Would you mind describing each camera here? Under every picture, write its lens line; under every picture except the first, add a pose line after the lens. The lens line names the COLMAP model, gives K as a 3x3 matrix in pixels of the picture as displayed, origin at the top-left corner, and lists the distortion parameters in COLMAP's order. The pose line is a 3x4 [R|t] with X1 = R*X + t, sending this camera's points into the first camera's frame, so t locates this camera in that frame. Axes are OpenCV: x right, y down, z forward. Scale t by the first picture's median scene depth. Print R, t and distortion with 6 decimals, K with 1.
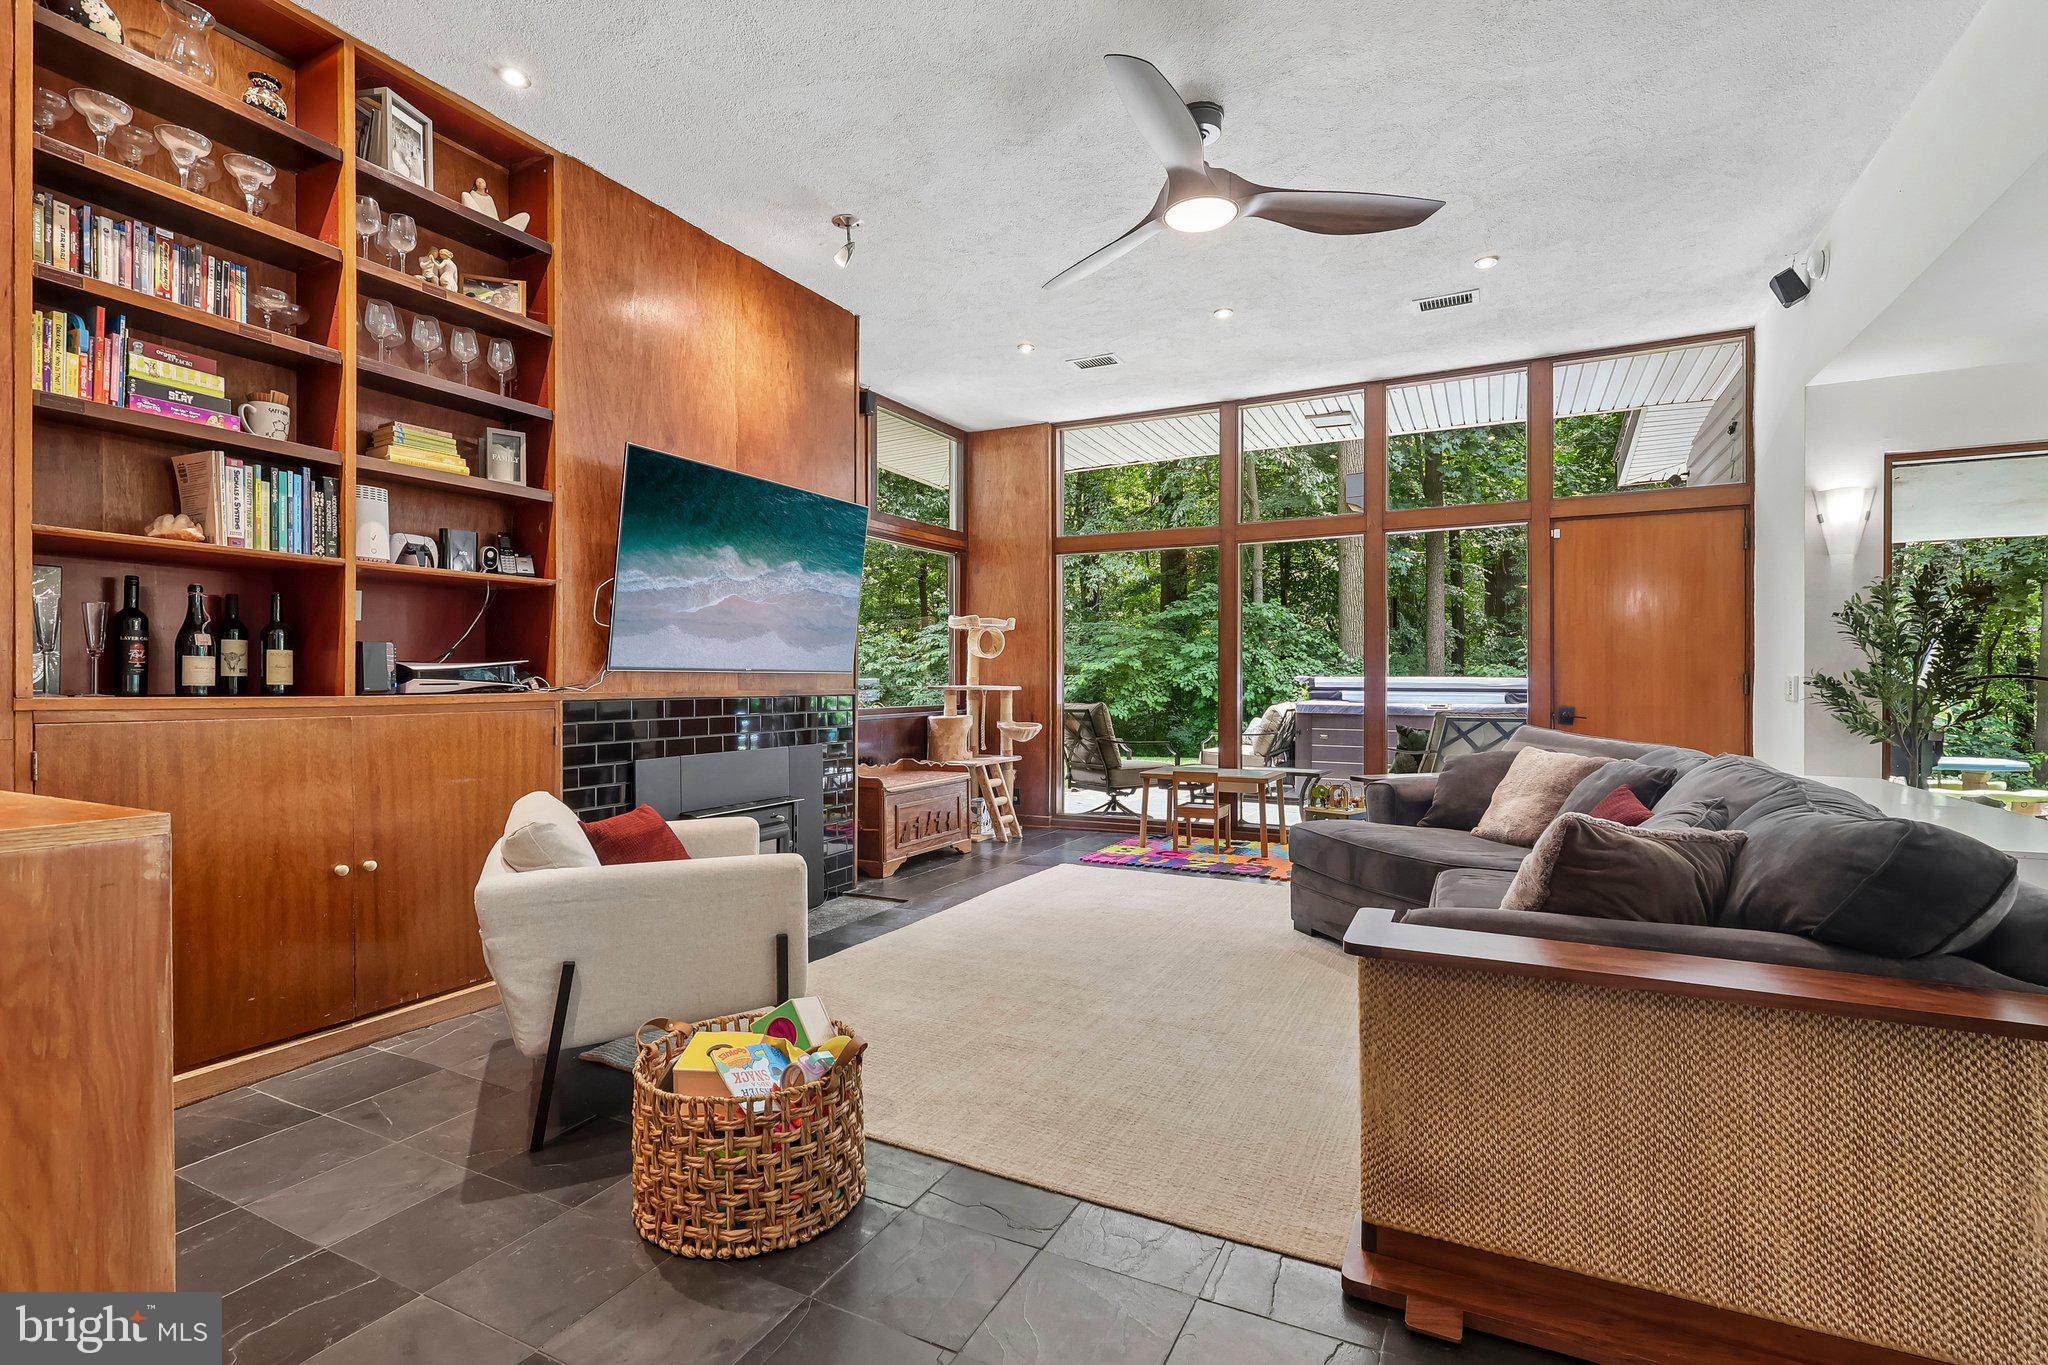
lens RADIAL K [[950.0, 0, 1024.0], [0, 950.0, 682.5], [0, 0, 1]] dist [0.000464, 0.000717]
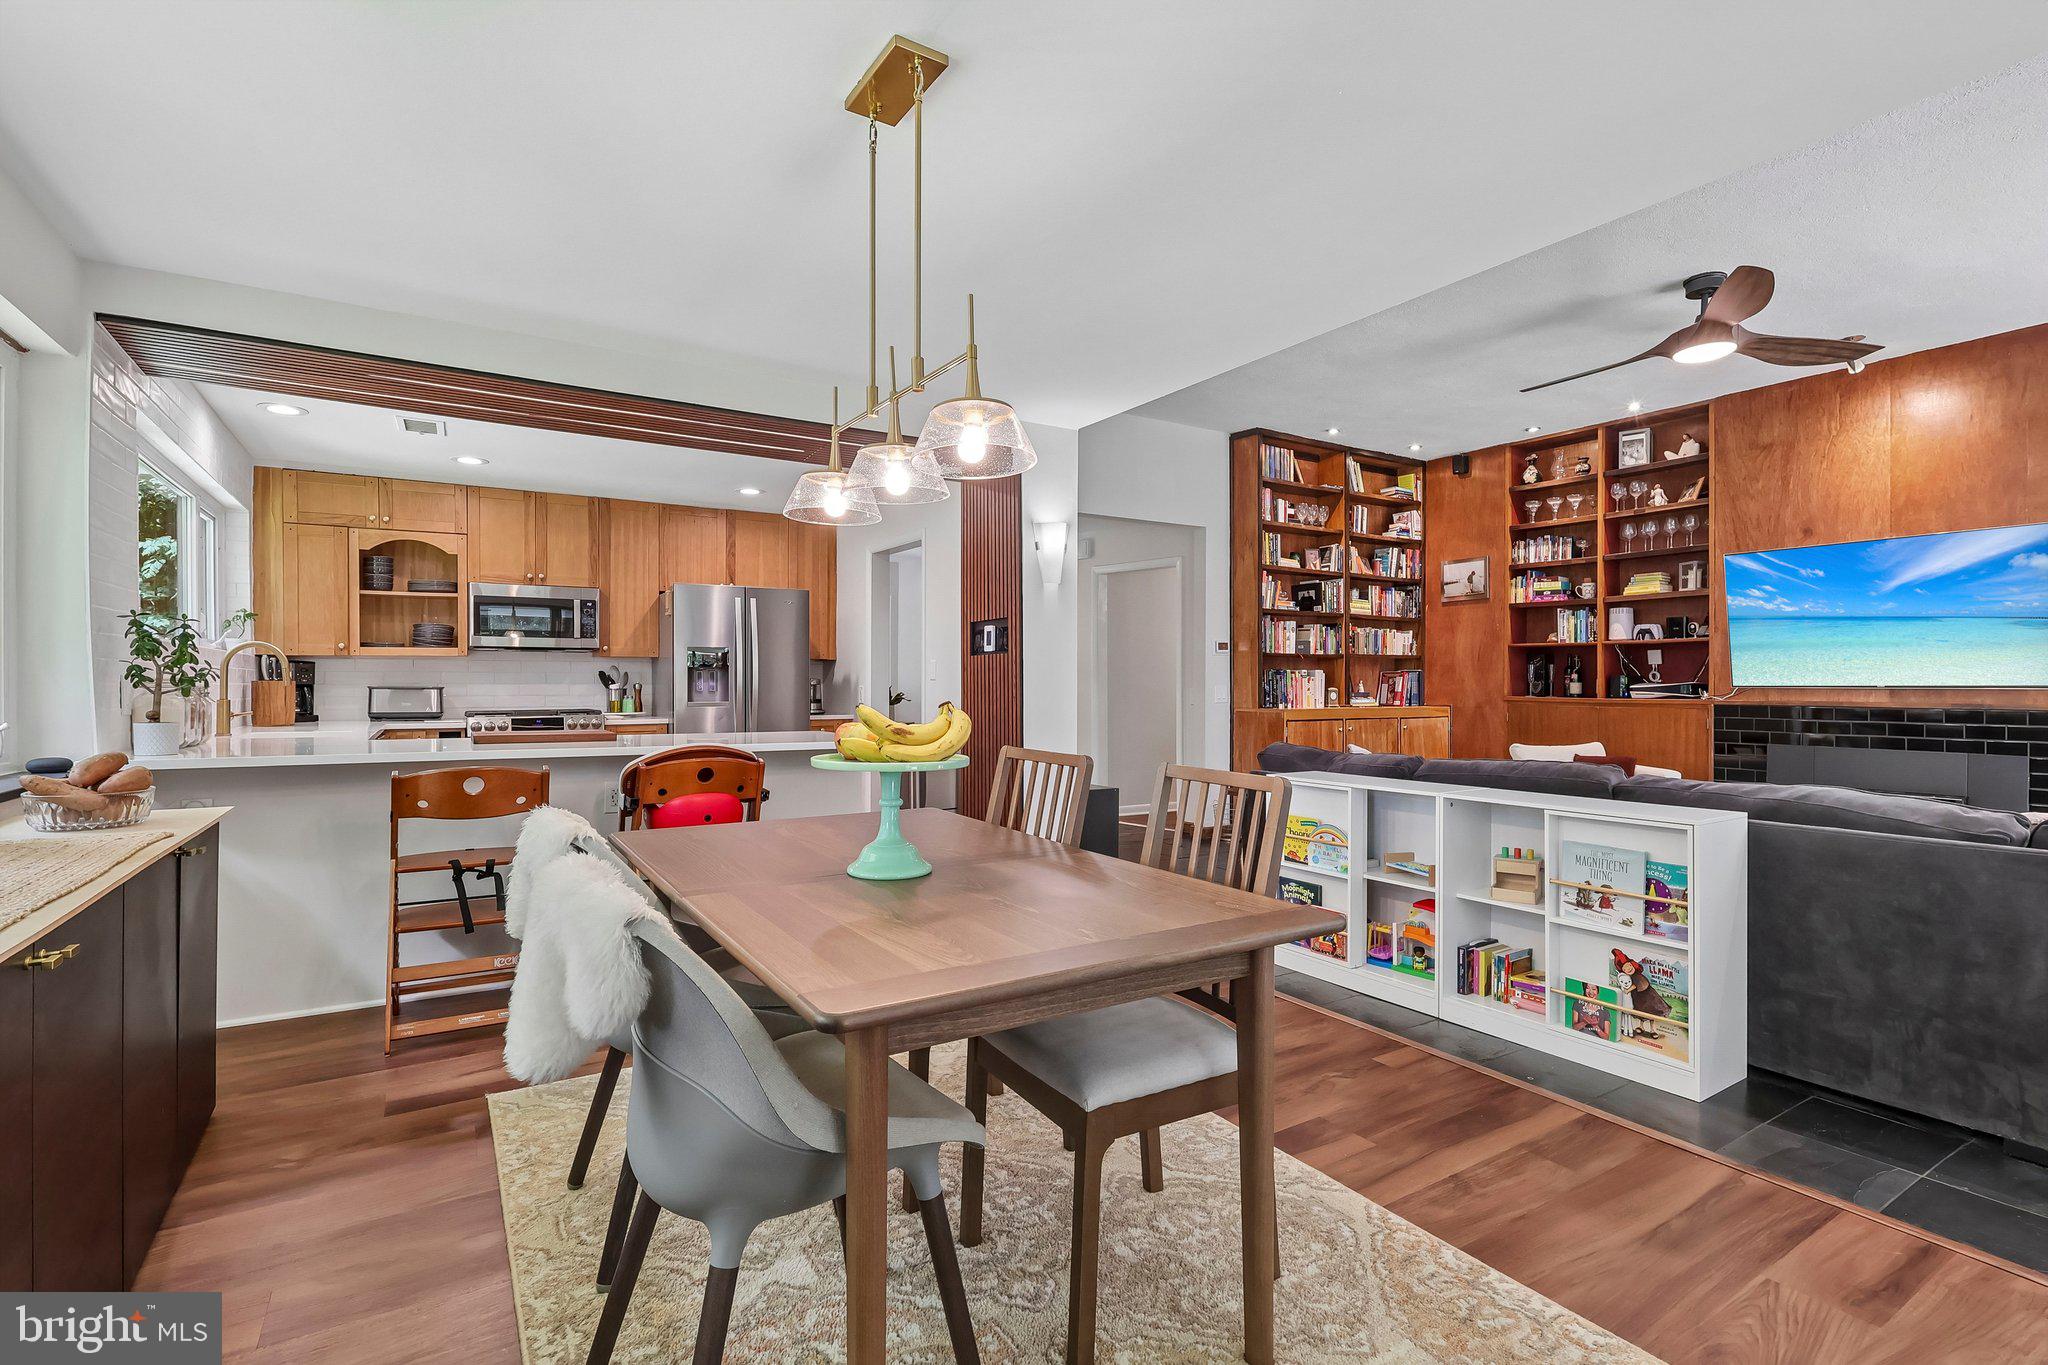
lens RADIAL K [[950.0, 0, 1024.0], [0, 950.0, 682.5], [0, 0, 1]] dist [0.000464, 0.000717]
pose [[-0.515175, 0.001949, -0.857083, 2.233363], [-0.004580, 0.999977, 0.005027, -0.032653], [0.857073, 0.006516, -0.515154, 1.046528]]
